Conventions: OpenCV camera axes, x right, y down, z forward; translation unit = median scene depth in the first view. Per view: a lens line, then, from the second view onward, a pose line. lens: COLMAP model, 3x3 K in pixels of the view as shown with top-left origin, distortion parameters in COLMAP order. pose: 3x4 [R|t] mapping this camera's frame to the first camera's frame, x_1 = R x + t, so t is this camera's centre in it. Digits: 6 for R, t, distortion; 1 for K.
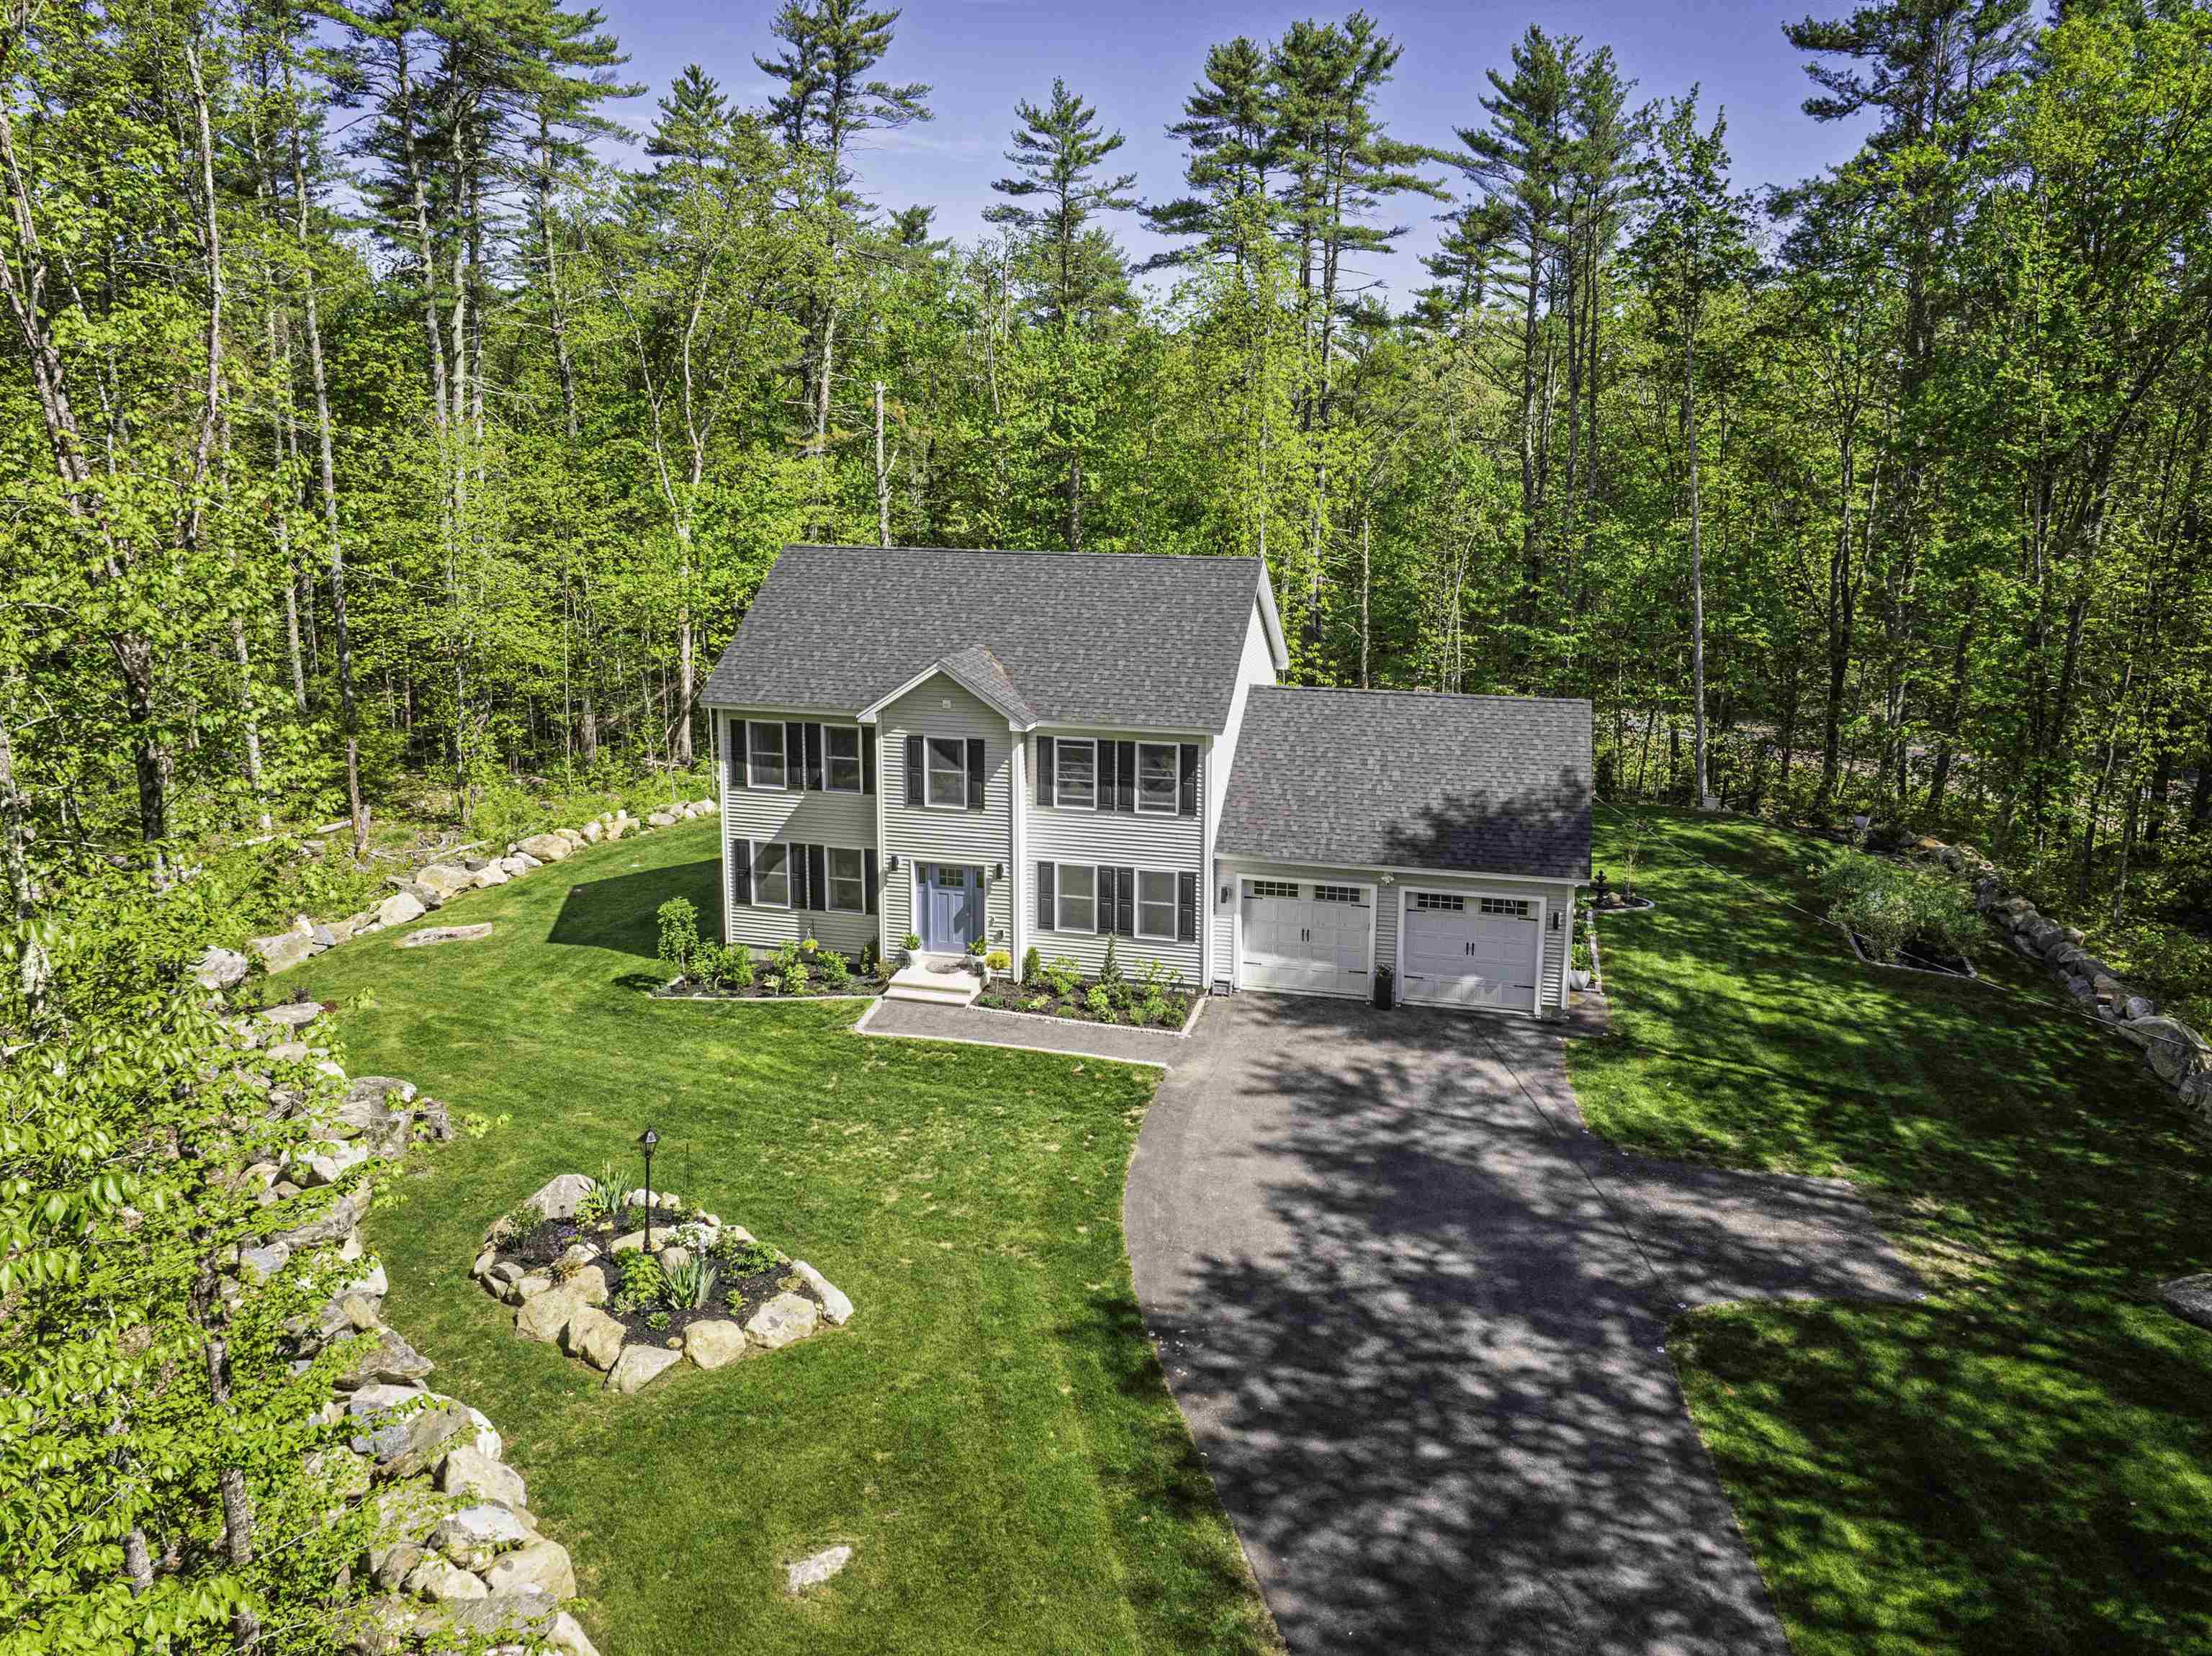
lens RADIAL K [[1708.3, 0, 1244.8], [0, 1708.3, 826.9], [0, 0, 1]] dist [-0.001365, -0.085157]
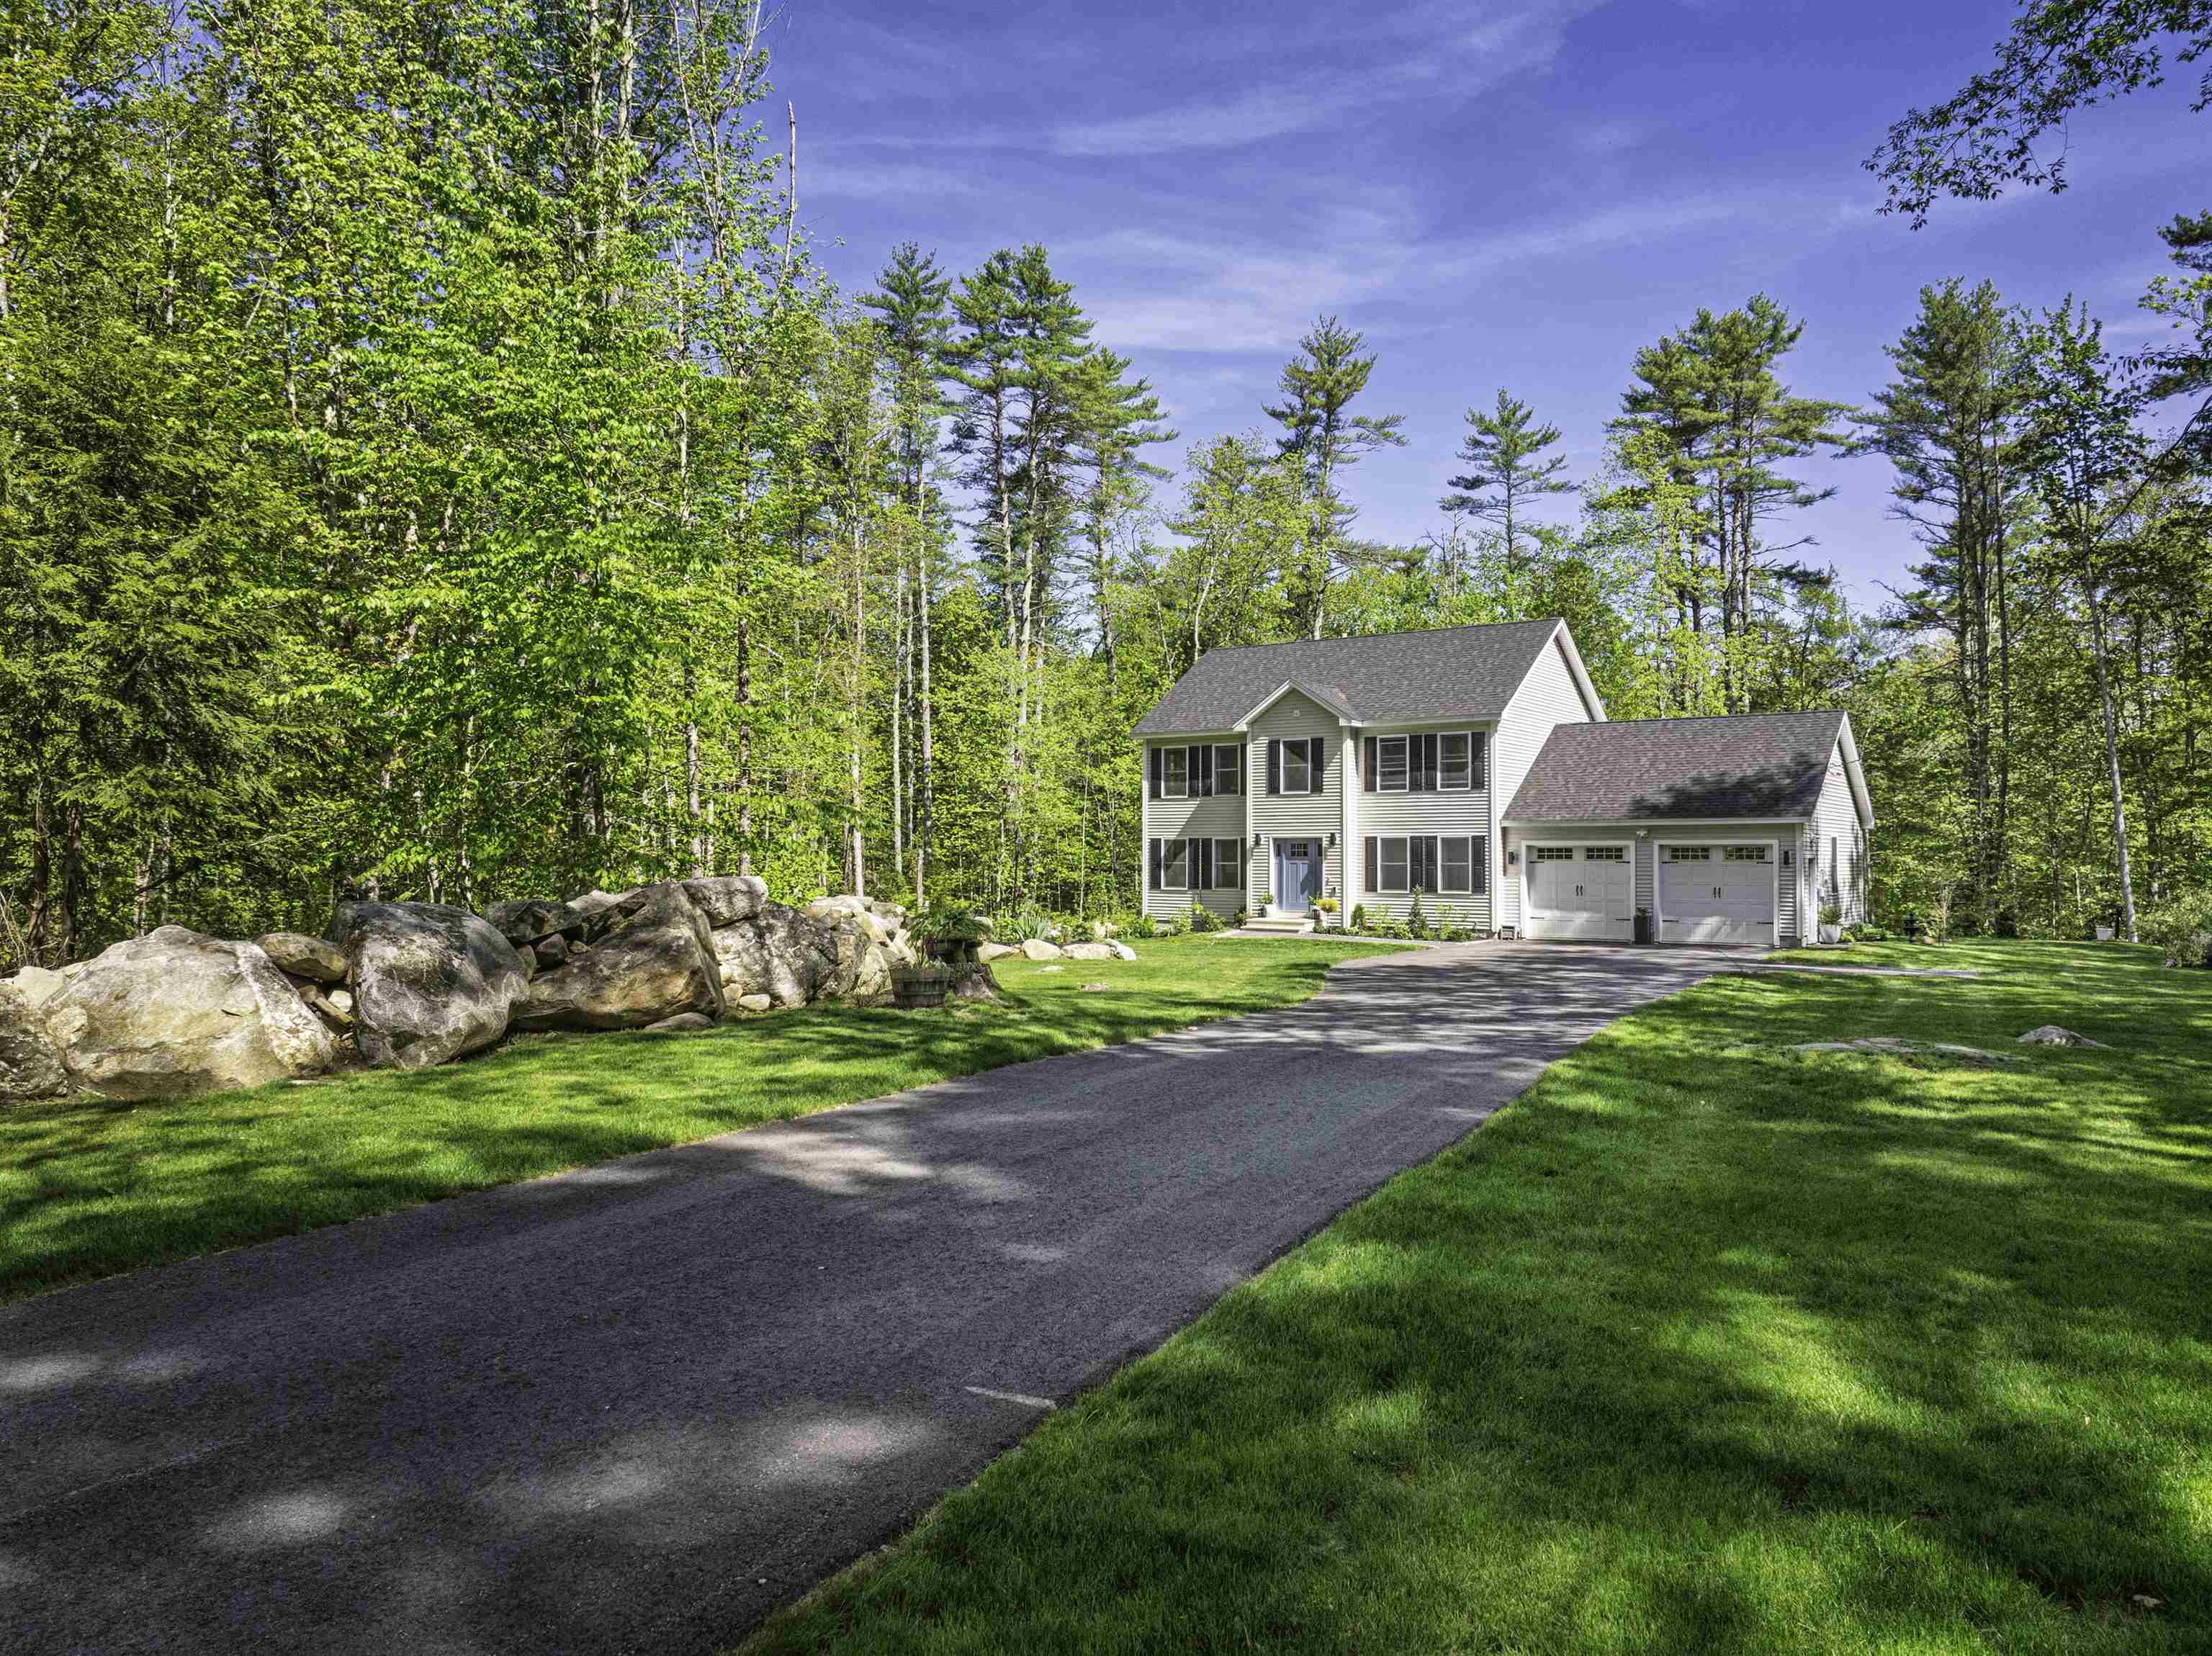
lens RADIAL K [[1576.0, 0, 1106.0], [0, 1576.0, 828.0], [0, 0, 1]] dist [-0.026595, -0.003600]
pose [[0.922557, -0.017608, -0.385459, 0.154770], [-0.058268, 0.981146, -0.184278, 0.242392], [0.381436, 0.192466, 0.904137, -0.143641]]
